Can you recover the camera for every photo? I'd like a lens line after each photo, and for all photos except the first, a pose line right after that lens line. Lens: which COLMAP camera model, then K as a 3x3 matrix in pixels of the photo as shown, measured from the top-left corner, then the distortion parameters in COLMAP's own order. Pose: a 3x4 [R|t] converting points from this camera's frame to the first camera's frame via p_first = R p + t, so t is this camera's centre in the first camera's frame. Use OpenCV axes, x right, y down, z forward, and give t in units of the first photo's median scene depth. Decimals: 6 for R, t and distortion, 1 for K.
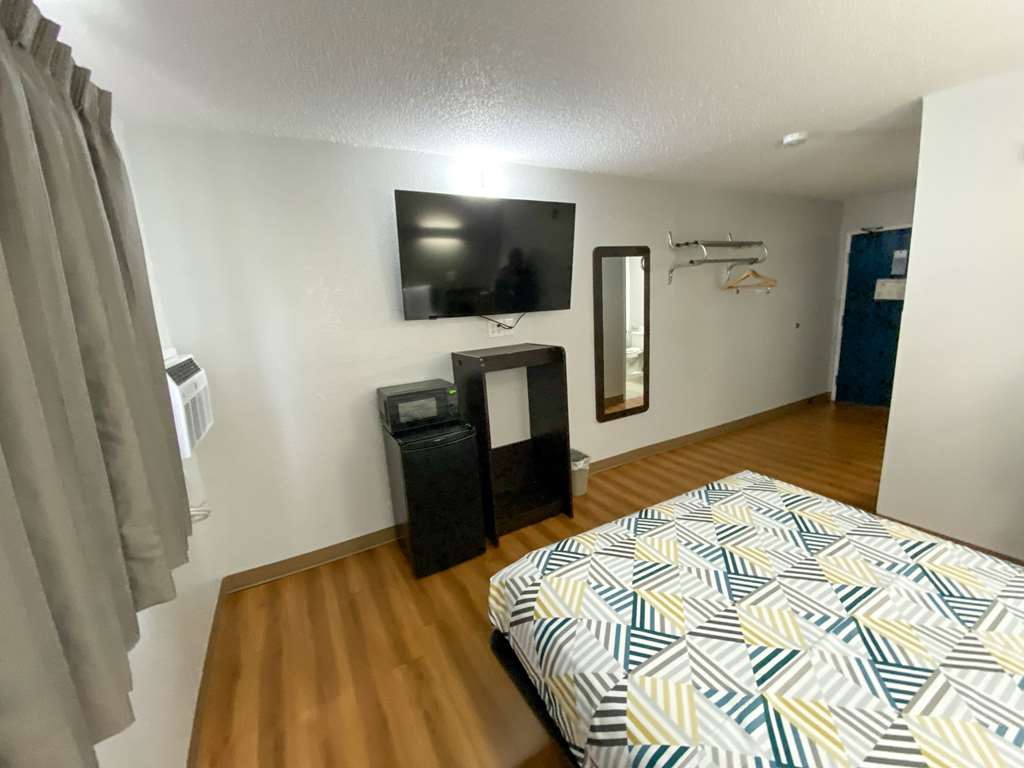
lens RADIAL K [[409.7, 0, 510.3], [0, 409.7, 382.7], [0, 0, 1]] dist [0.029693, -0.025736]
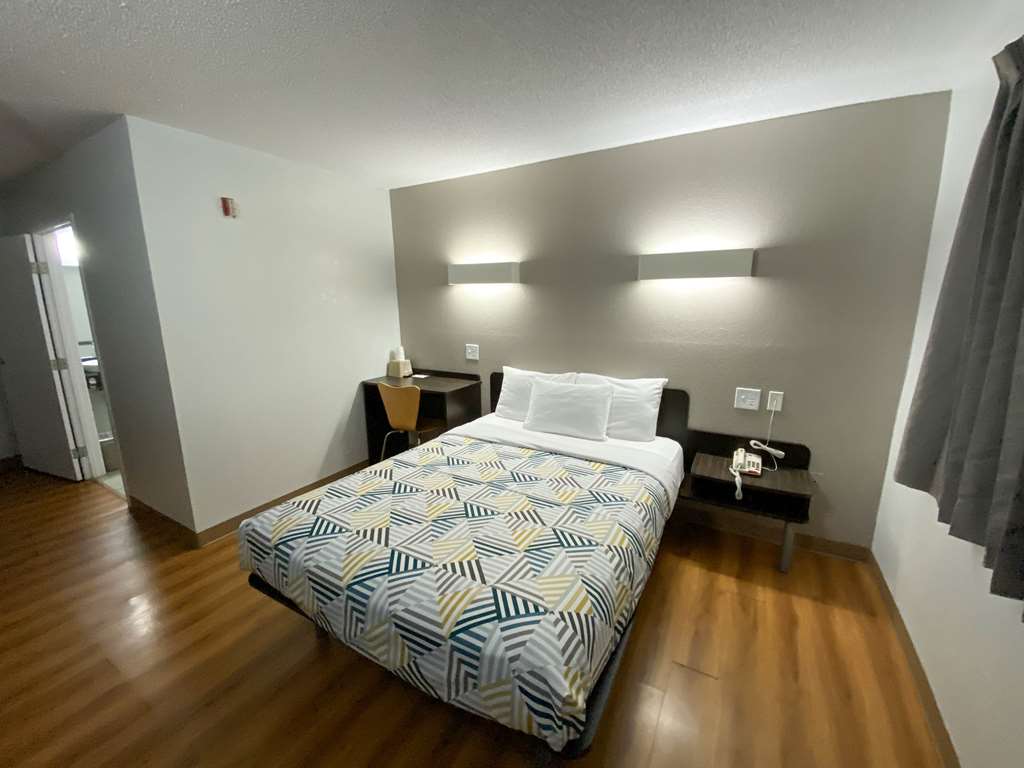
lens RADIAL K [[409.7, 0, 510.3], [0, 409.7, 382.7], [0, 0, 1]] dist [0.029693, -0.025736]
pose [[-0.511124, -0.110349, 0.852394, -0.575044], [0.213555, 0.944321, 0.250305, -0.218681], [-0.832554, 0.309970, -0.459099, 1.352430]]
